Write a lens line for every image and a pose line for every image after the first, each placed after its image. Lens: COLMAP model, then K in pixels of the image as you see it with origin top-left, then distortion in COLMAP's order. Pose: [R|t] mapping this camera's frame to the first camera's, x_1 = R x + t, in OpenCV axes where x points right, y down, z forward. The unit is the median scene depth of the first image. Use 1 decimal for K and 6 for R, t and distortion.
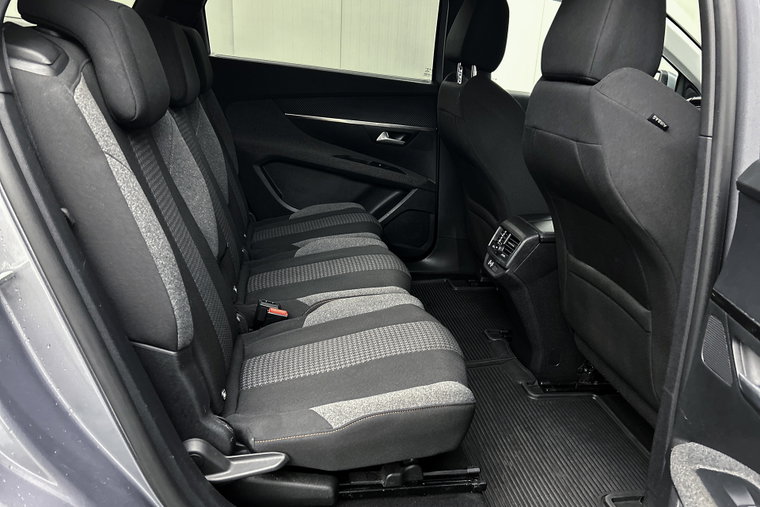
lens RADIAL K [[574.5, 0, 382.2], [0, 574.5, 257.5], [0, 0, 1]] dist [0.076845, -0.101092]
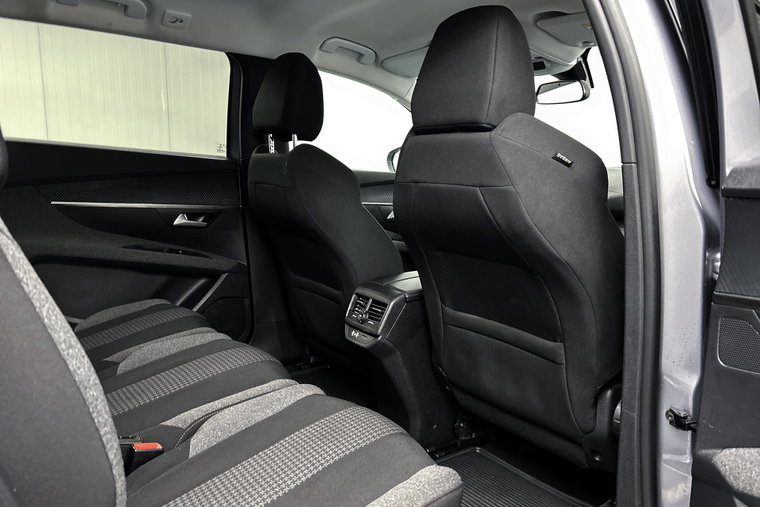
lens RADIAL K [[574.5, 0, 382.2], [0, 574.5, 257.5], [0, 0, 1]] dist [0.076845, -0.101092]
pose [[0.879782, -0.119726, 0.460053, -0.195294], [0.188287, 0.976380, -0.105972, -0.004751], [-0.436499, 0.179854, 0.881545, 0.148233]]
